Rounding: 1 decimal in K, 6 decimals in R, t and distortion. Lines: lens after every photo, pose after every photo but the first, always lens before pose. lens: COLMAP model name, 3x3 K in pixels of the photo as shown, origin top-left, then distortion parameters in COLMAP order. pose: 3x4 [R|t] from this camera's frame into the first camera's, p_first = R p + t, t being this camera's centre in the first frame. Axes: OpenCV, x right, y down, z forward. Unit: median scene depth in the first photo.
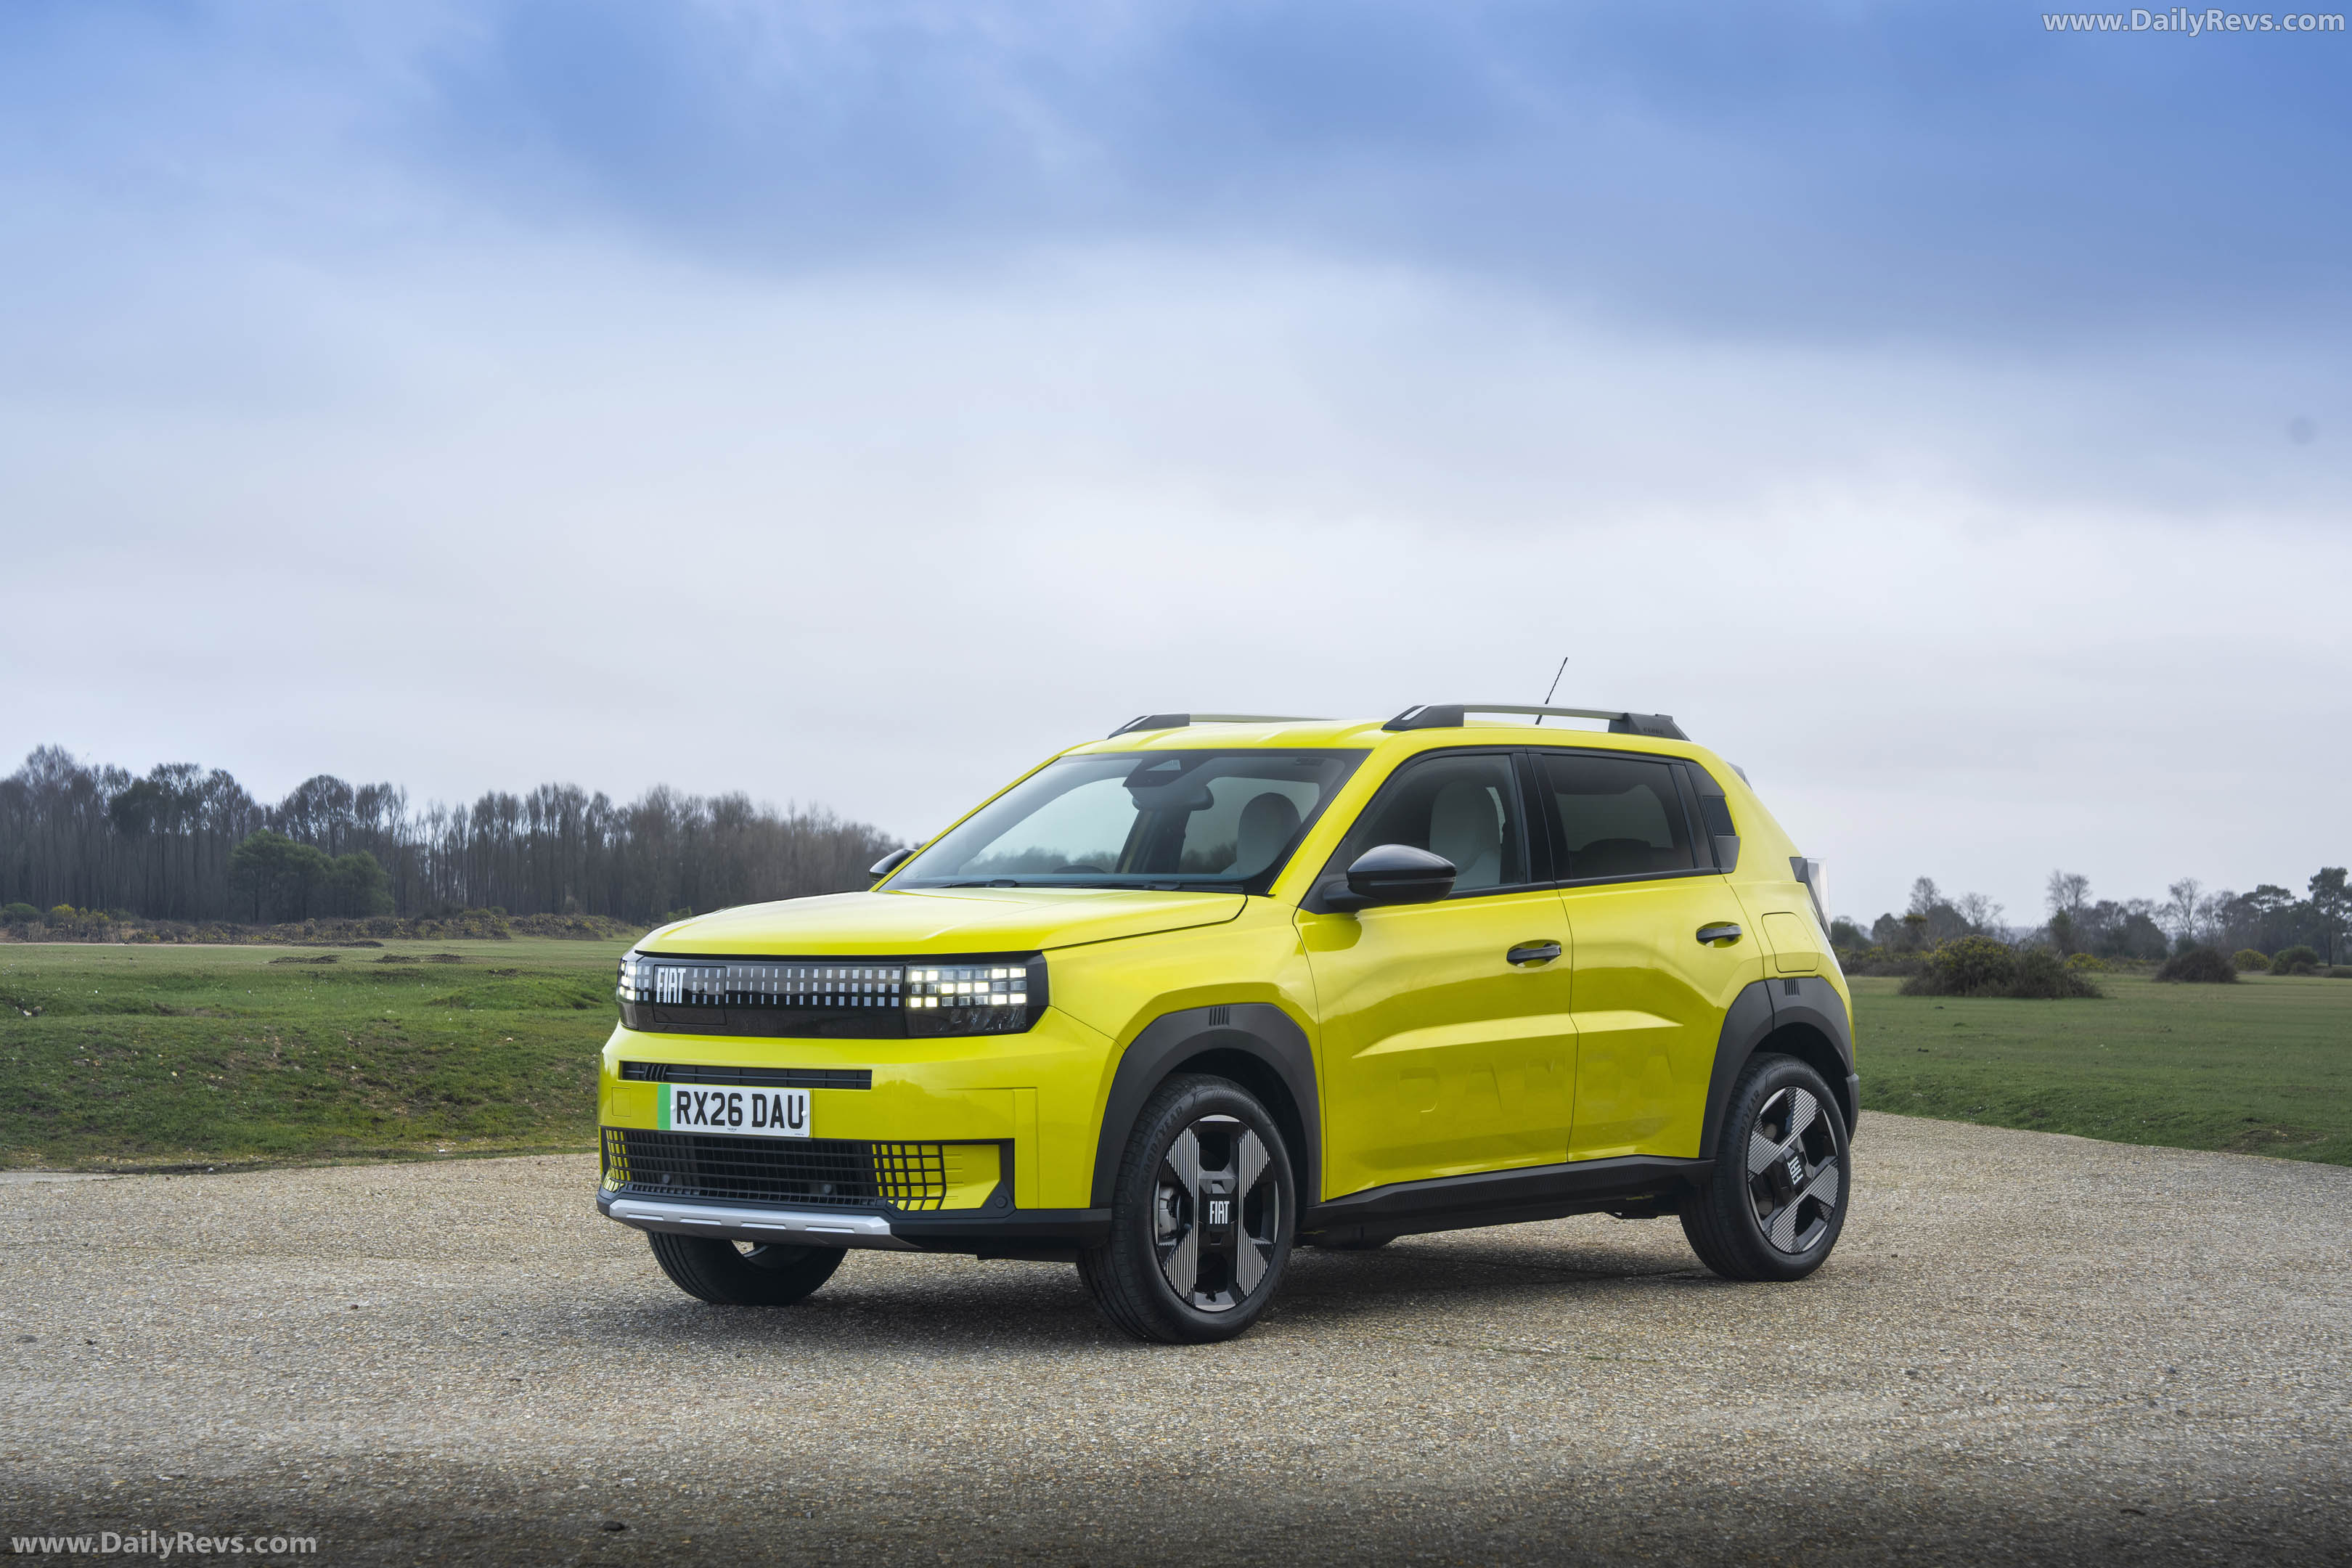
lens RADIAL K [[4507.1, 0, 1170.3], [0, 4507.1, 781.9], [0, 0, 1]] dist [0.206893, 0.000000]
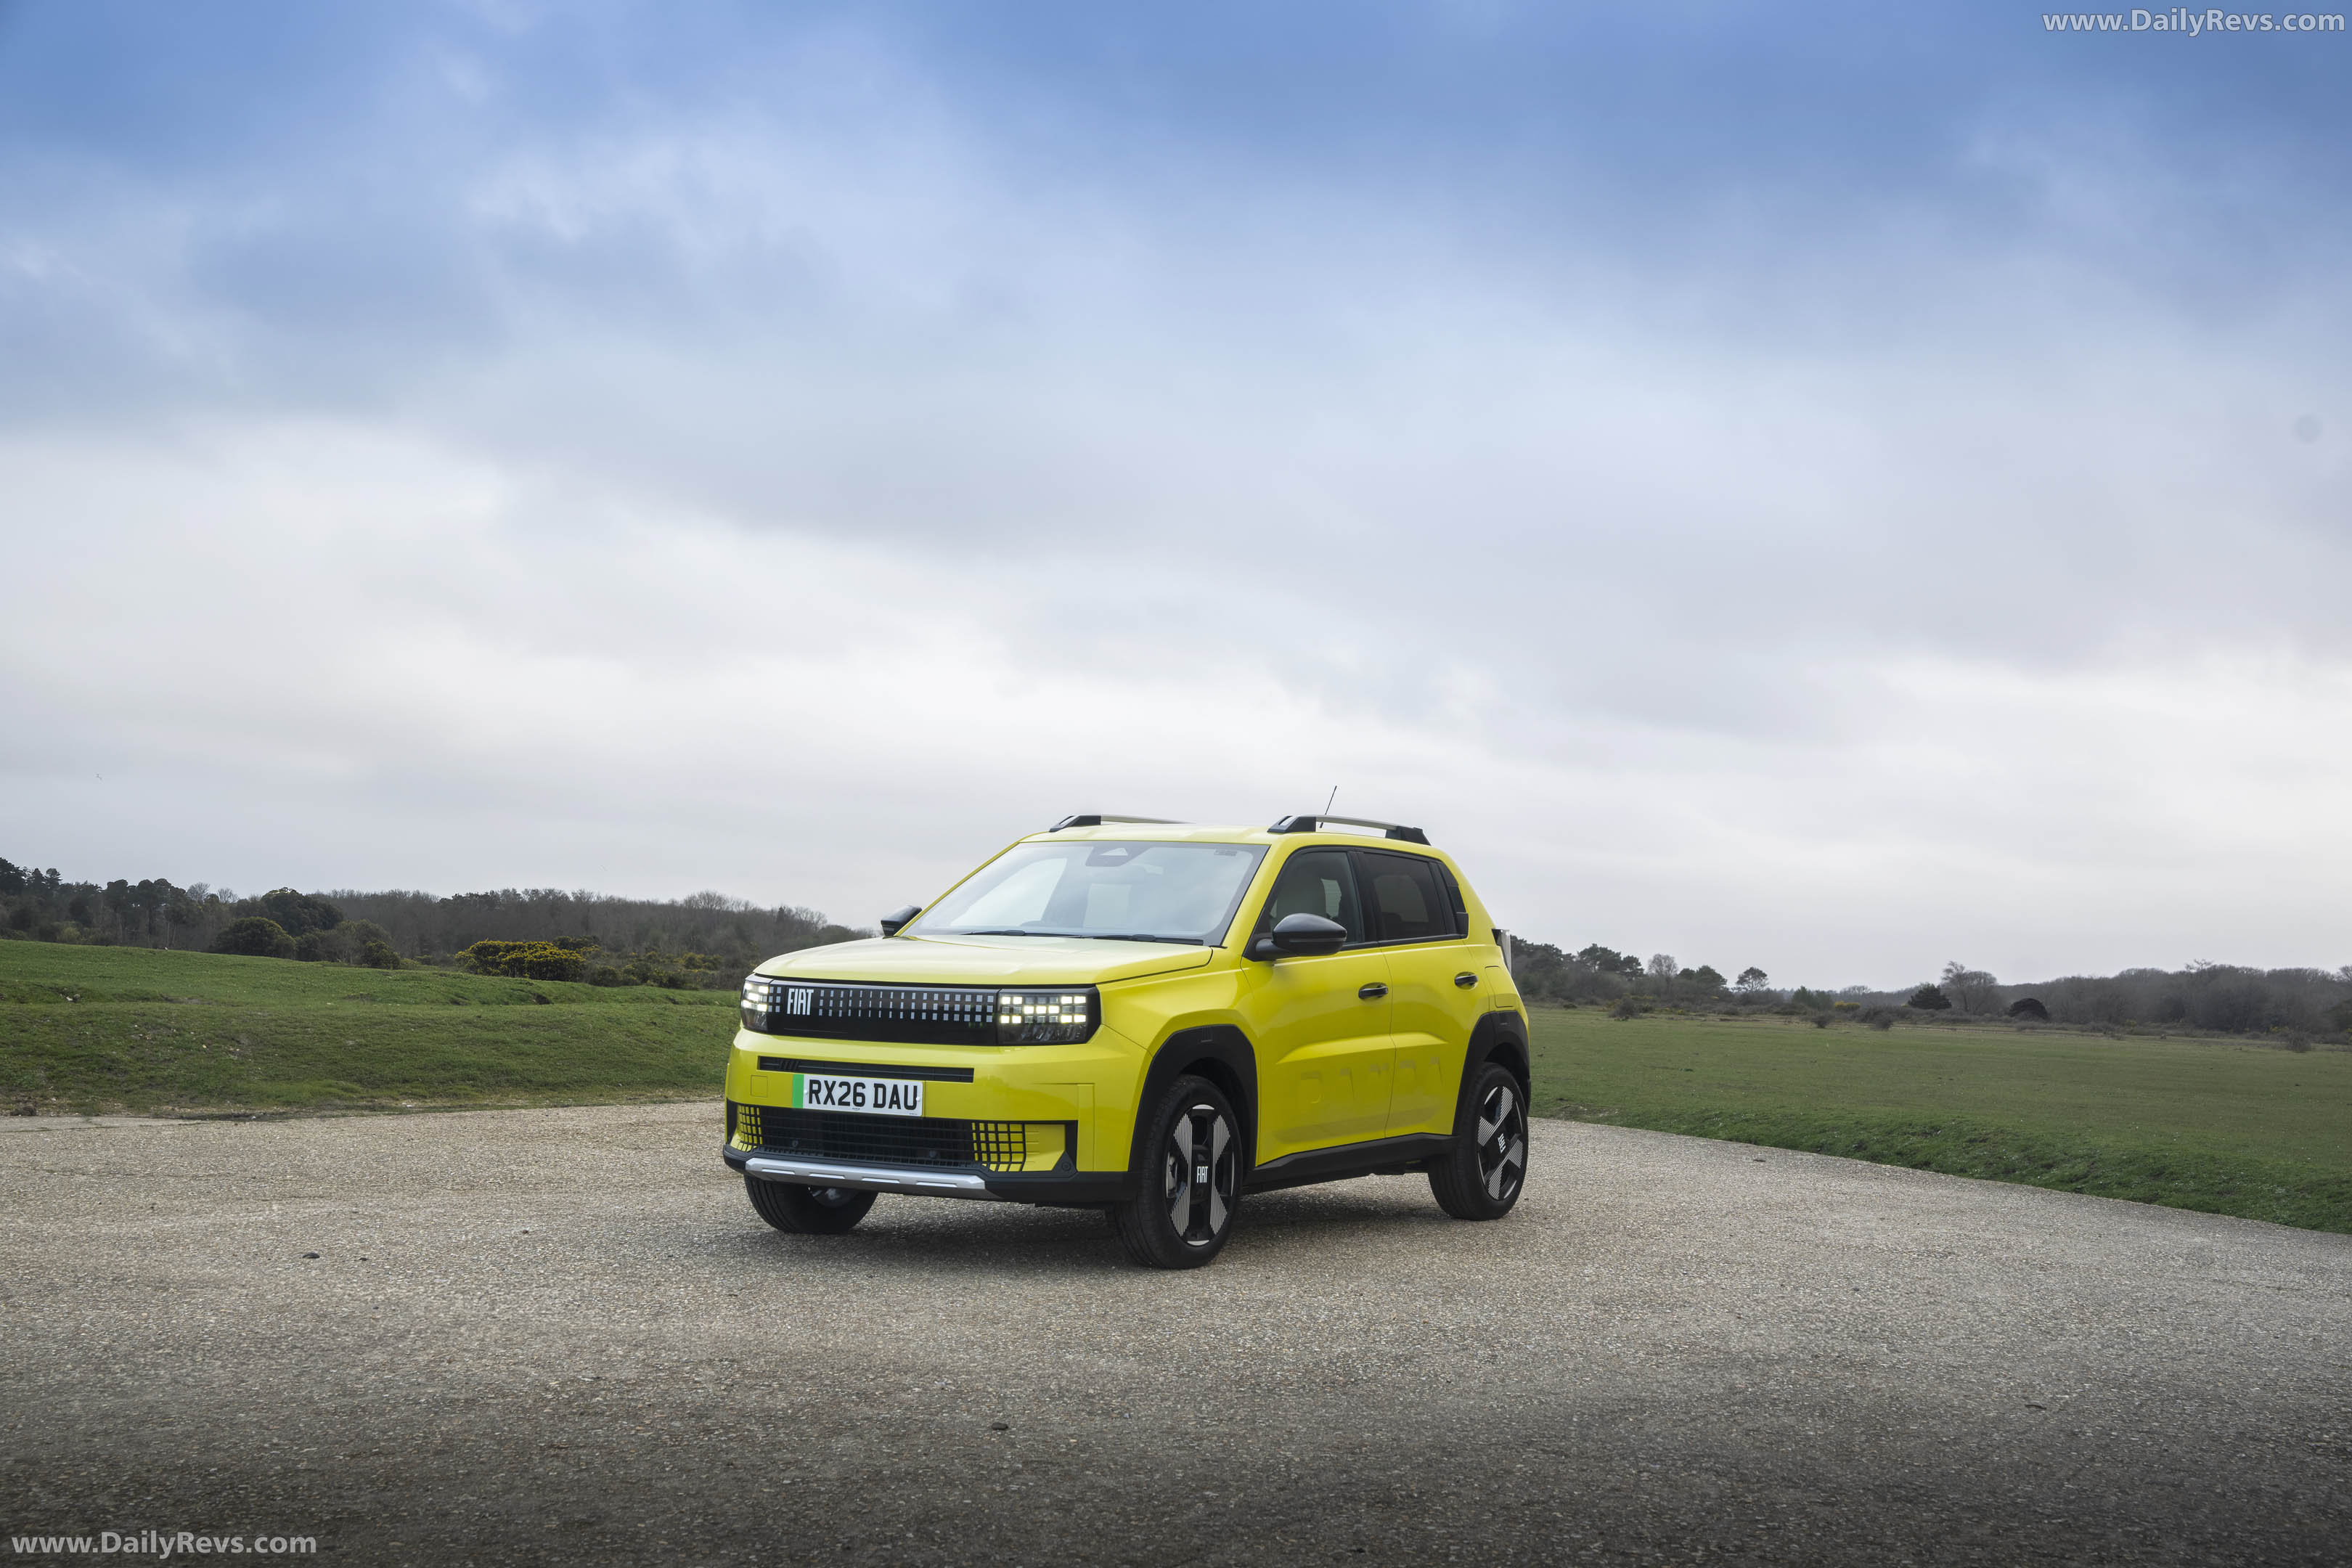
lens RADIAL K [[2917.3, 0, 1181.8], [0, 2917.3, 775.1], [0, 0, 1]] dist [0.065845, 0.000000]
pose [[0.983540, 0.037248, 0.176811, -0.151524], [-0.031967, 0.998956, -0.032621, 0.001580], [-0.177842, 0.026432, 0.983704, 0.104387]]
